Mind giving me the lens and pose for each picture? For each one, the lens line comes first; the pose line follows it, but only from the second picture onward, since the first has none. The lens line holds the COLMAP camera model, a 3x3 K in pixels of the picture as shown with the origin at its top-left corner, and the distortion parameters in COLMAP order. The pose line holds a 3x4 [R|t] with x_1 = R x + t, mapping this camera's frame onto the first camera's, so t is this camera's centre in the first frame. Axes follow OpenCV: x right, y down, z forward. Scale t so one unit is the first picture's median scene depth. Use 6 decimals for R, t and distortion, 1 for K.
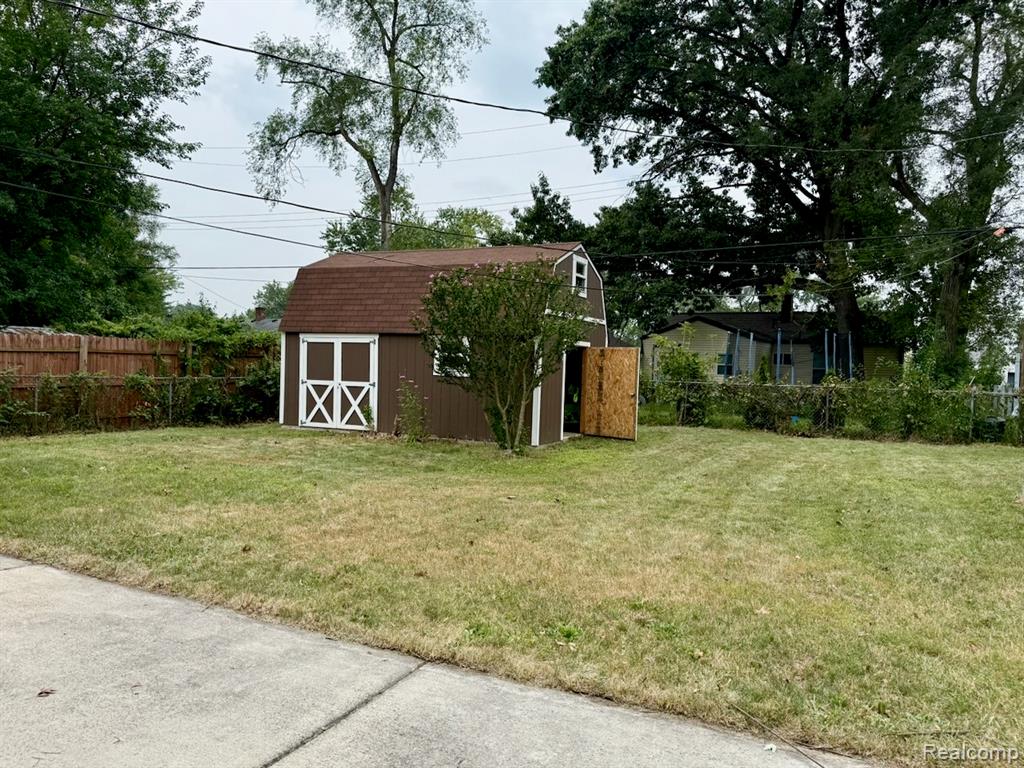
lens RADIAL K [[725.7, 0, 510.3], [0, 725.7, 381.6], [0, 0, 1]] dist [0.071990, -0.077307]
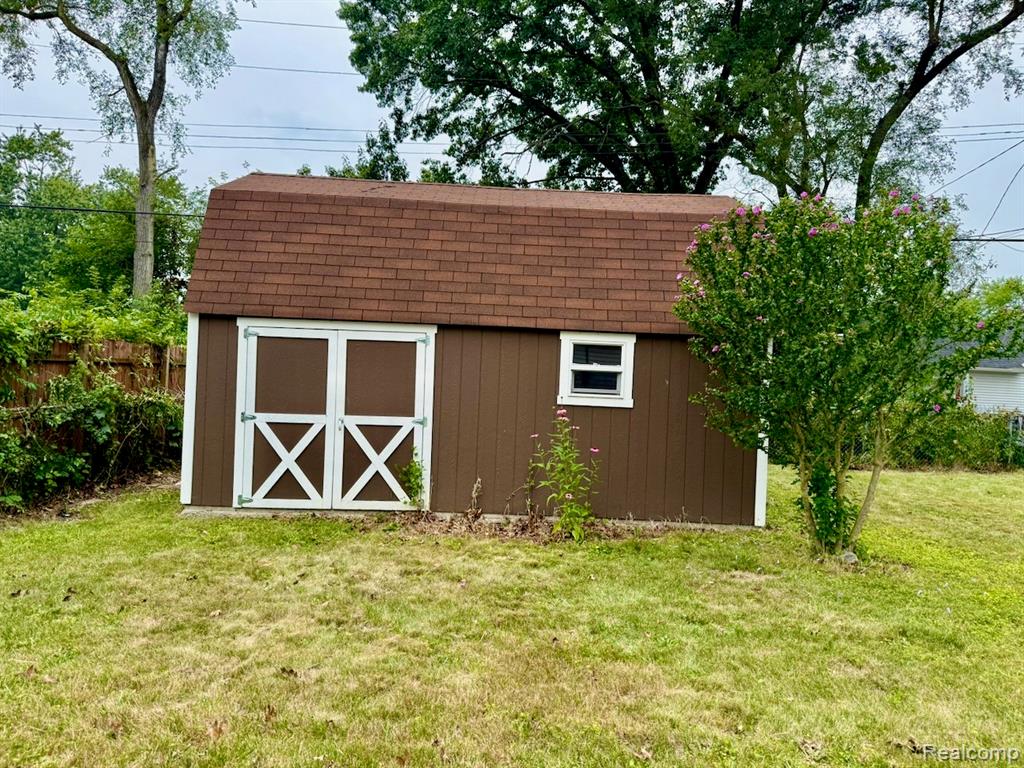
lens RADIAL K [[725.7, 0, 510.3], [0, 725.7, 381.6], [0, 0, 1]] dist [0.071990, -0.077307]
pose [[0.886141, 0.003298, 0.463404, -0.359041], [-0.000408, 0.999980, -0.006338, -0.020723], [-0.463416, 0.005427, 0.886124, 0.487197]]
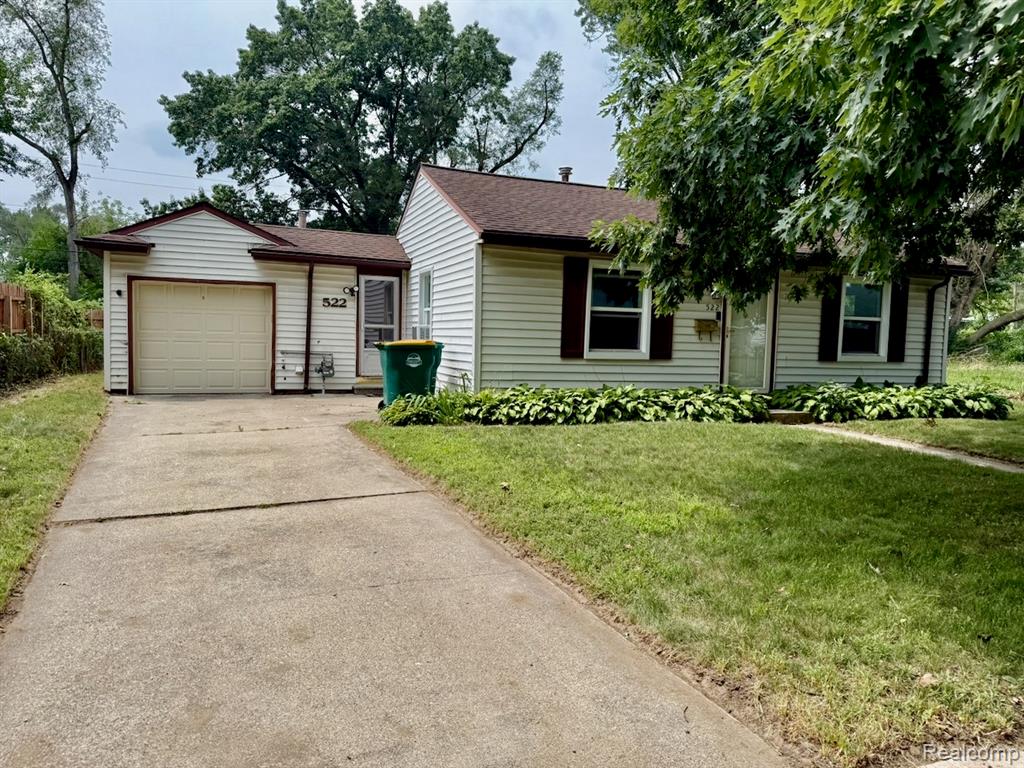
lens RADIAL K [[725.7, 0, 510.3], [0, 725.7, 381.6], [0, 0, 1]] dist [0.071990, -0.077307]
pose [[0.716510, -0.053619, 0.695513, -1.007408], [0.011752, 0.997828, 0.064818, 0.010077], [-0.697478, -0.038269, 0.715583, -0.860775]]
